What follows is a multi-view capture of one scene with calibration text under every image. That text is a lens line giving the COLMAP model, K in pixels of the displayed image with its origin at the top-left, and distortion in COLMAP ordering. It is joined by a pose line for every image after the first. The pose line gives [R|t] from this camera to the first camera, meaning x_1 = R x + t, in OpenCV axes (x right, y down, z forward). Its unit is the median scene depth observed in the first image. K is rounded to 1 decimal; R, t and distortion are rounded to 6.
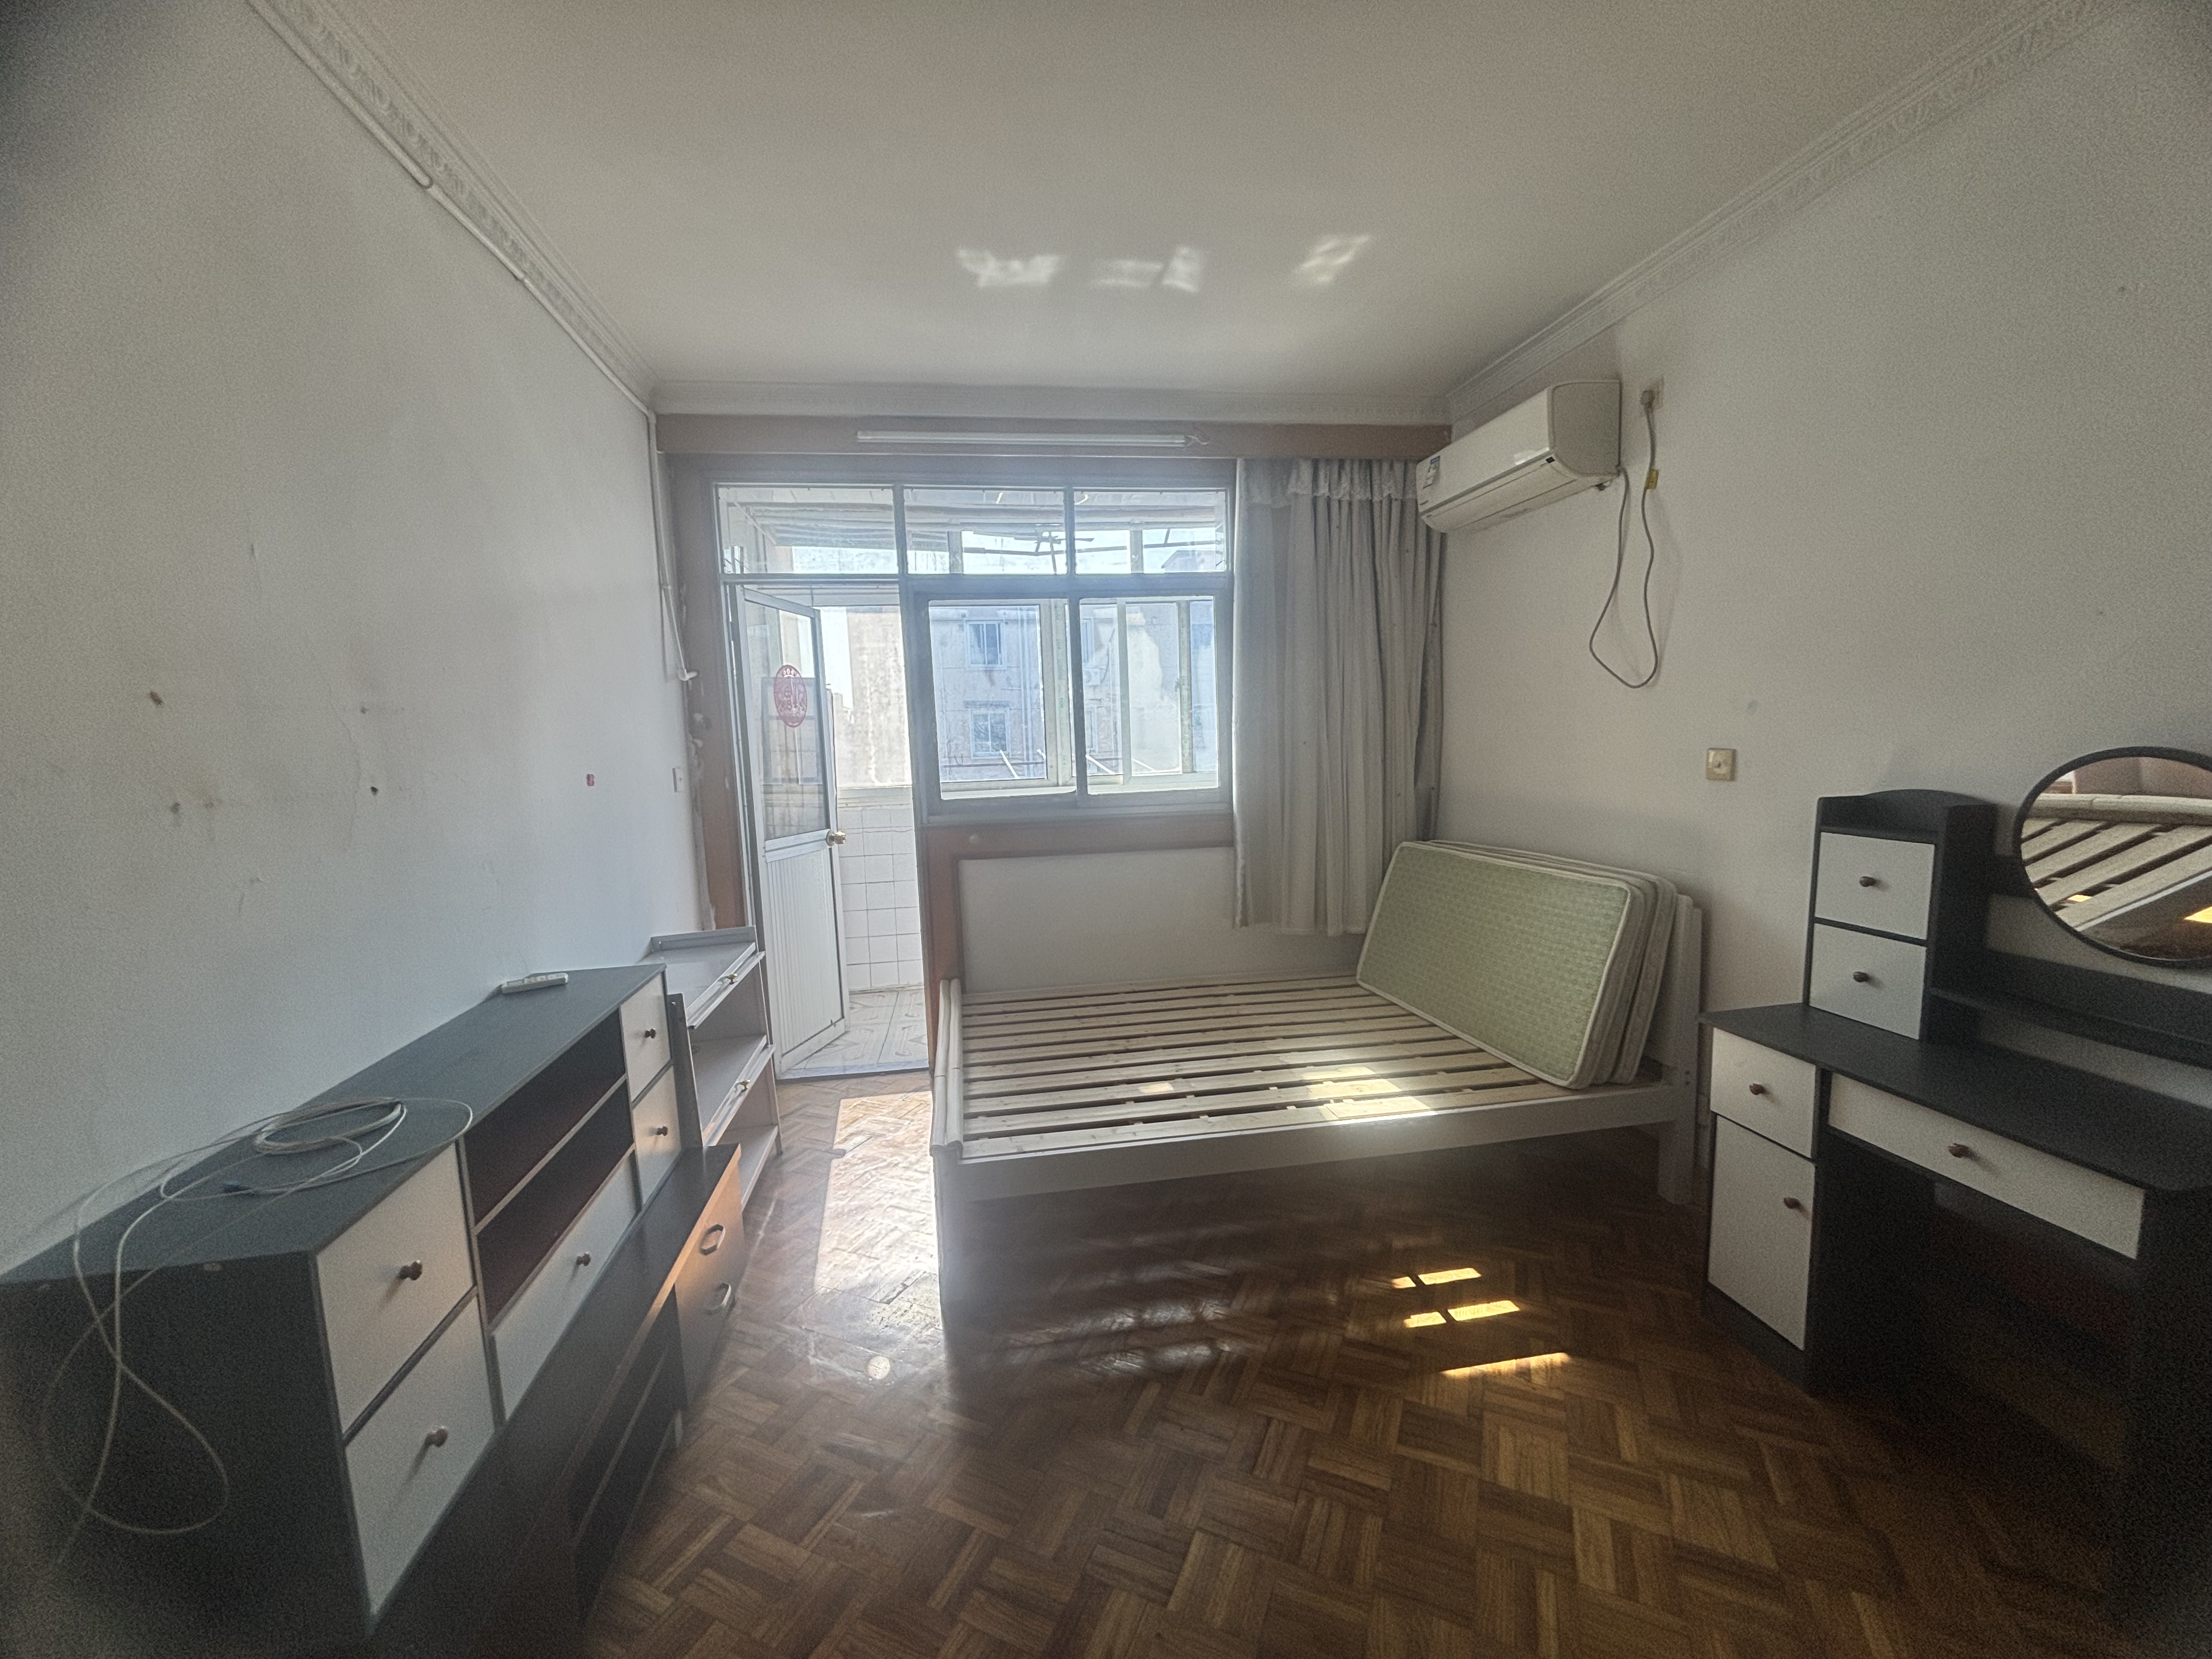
lens RADIAL K [[876.3, 0, 1106.0], [0, 876.3, 829.5], [0, 0, 1]] dist [-0.010046, 0.004071]
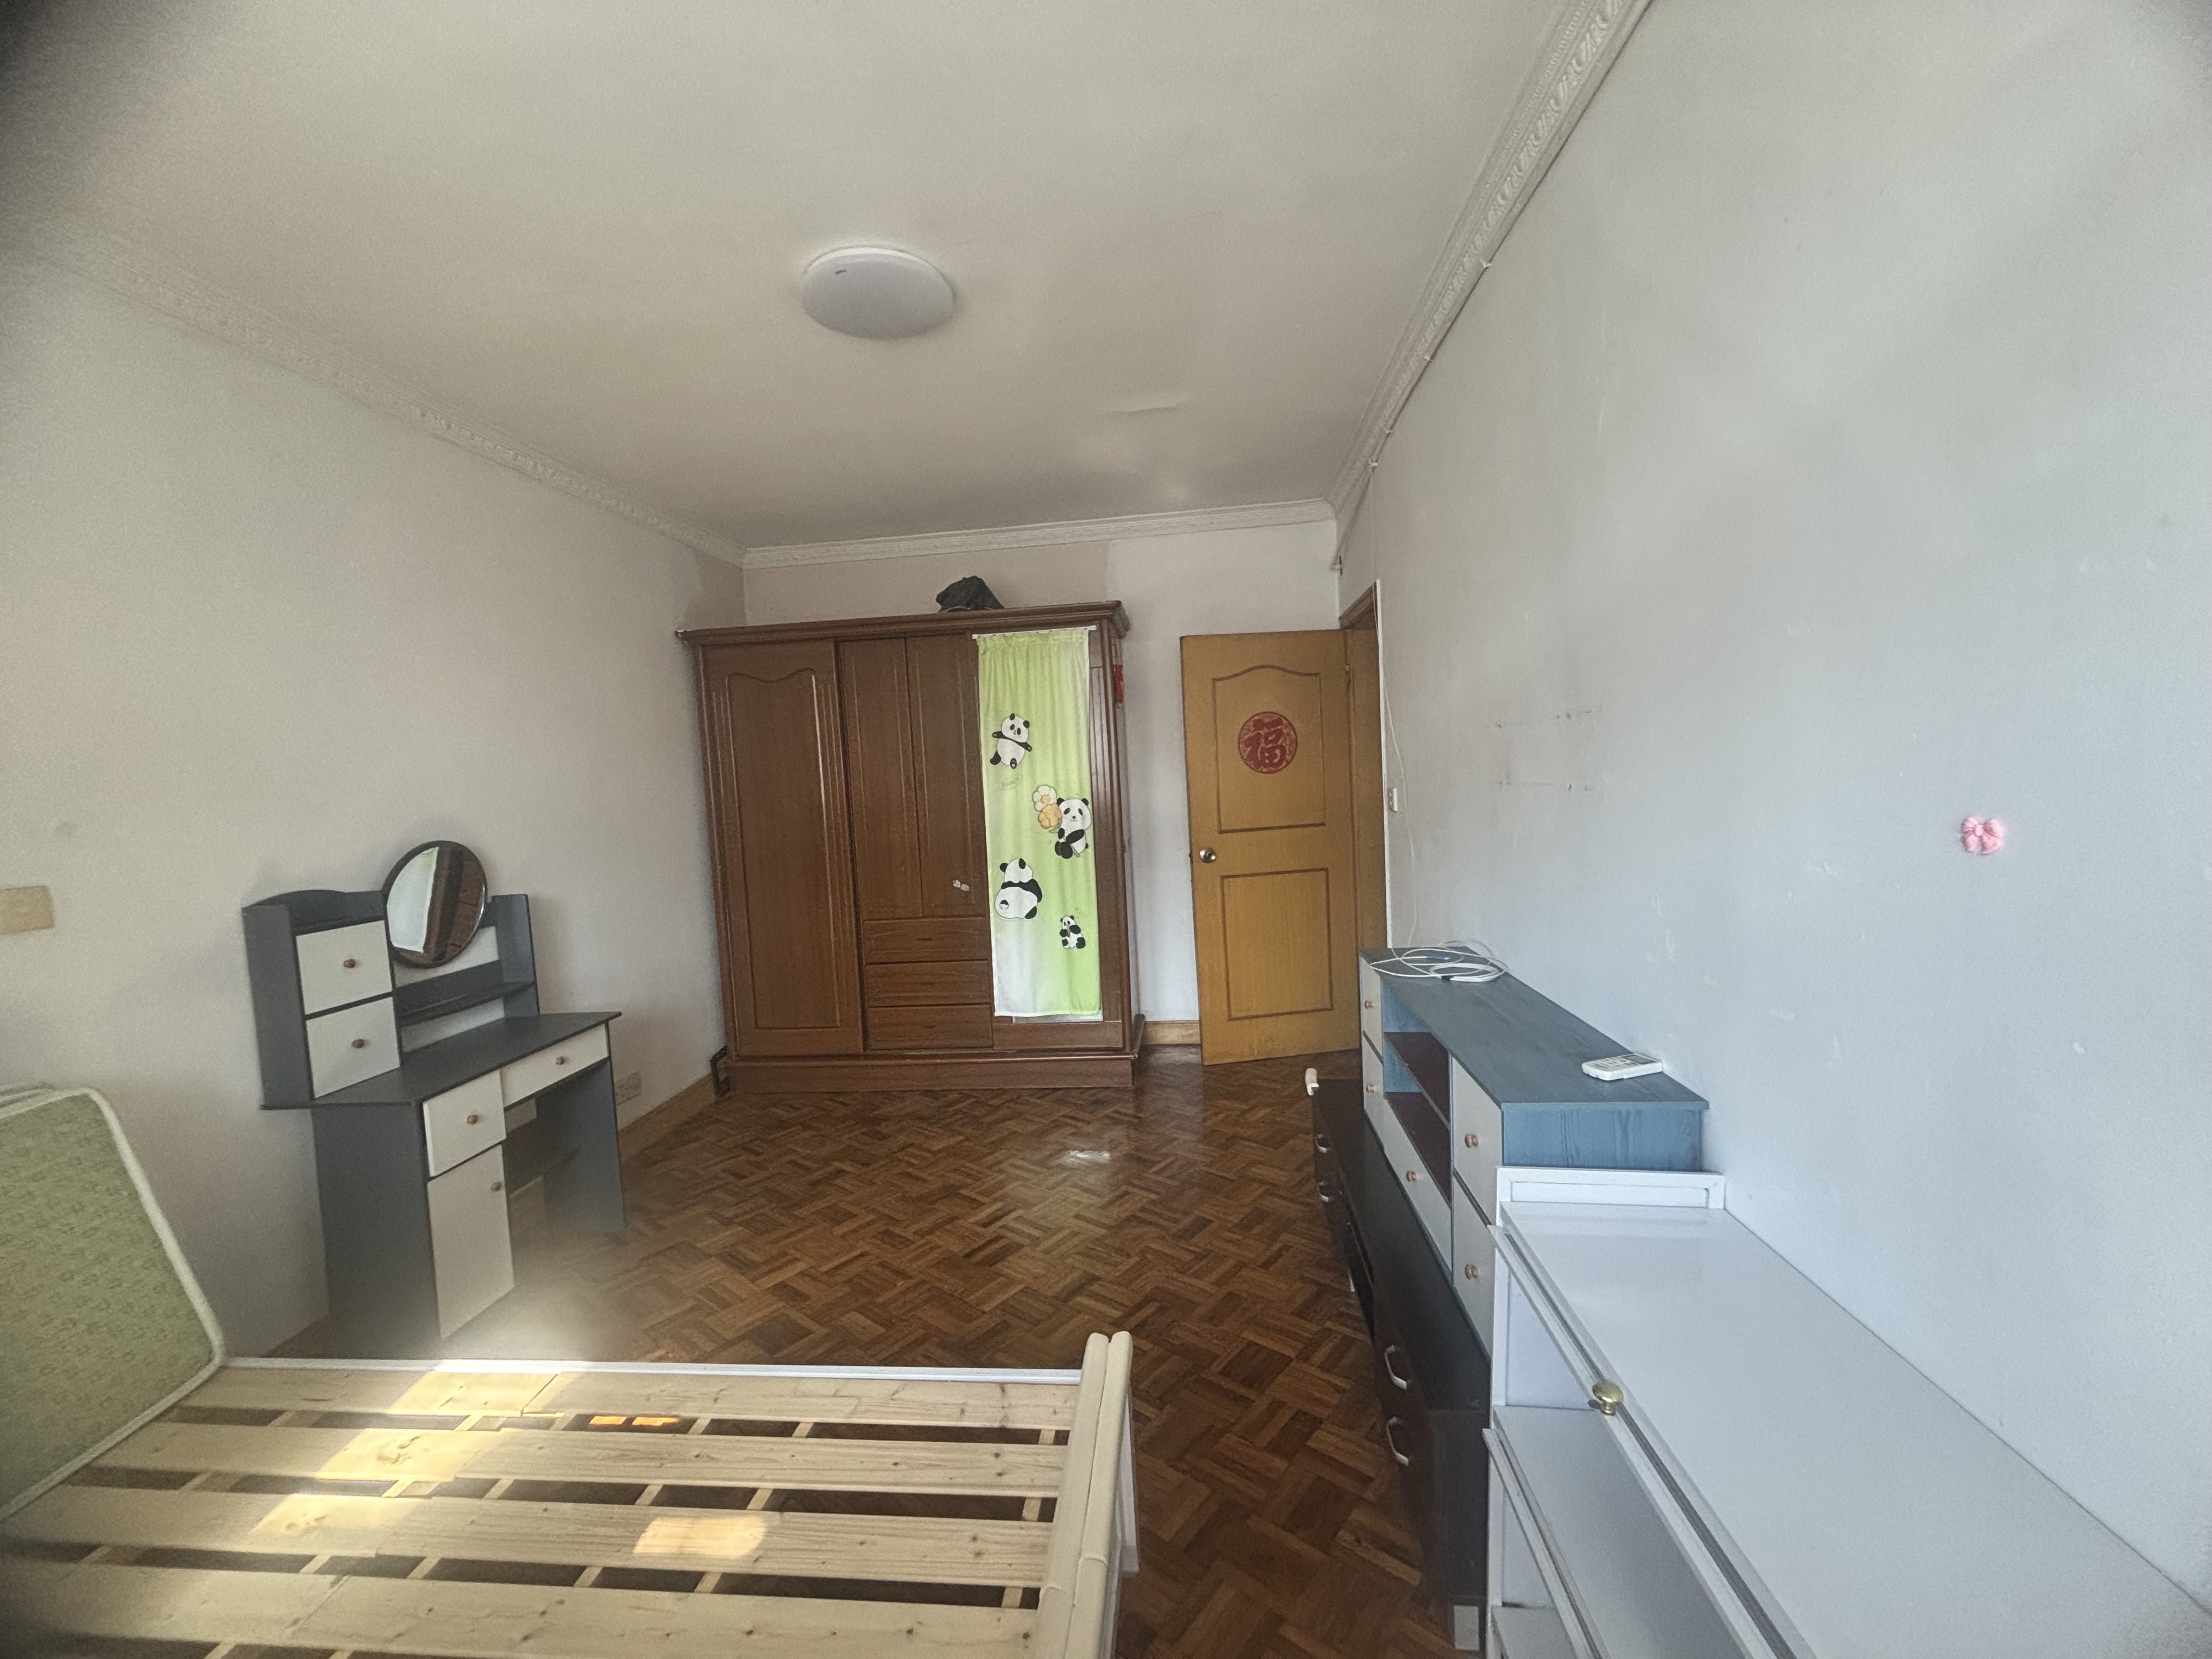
lens RADIAL K [[883.4, 0, 1105.2], [0, 883.4, 832.1], [0, 0, 1]] dist [0.001708, -0.000008]
pose [[-0.961895, 0.067994, 0.264830, -0.480977], [0.113651, 0.980374, 0.161089, -0.204611], [-0.248679, 0.185049, -0.950745, 1.946210]]
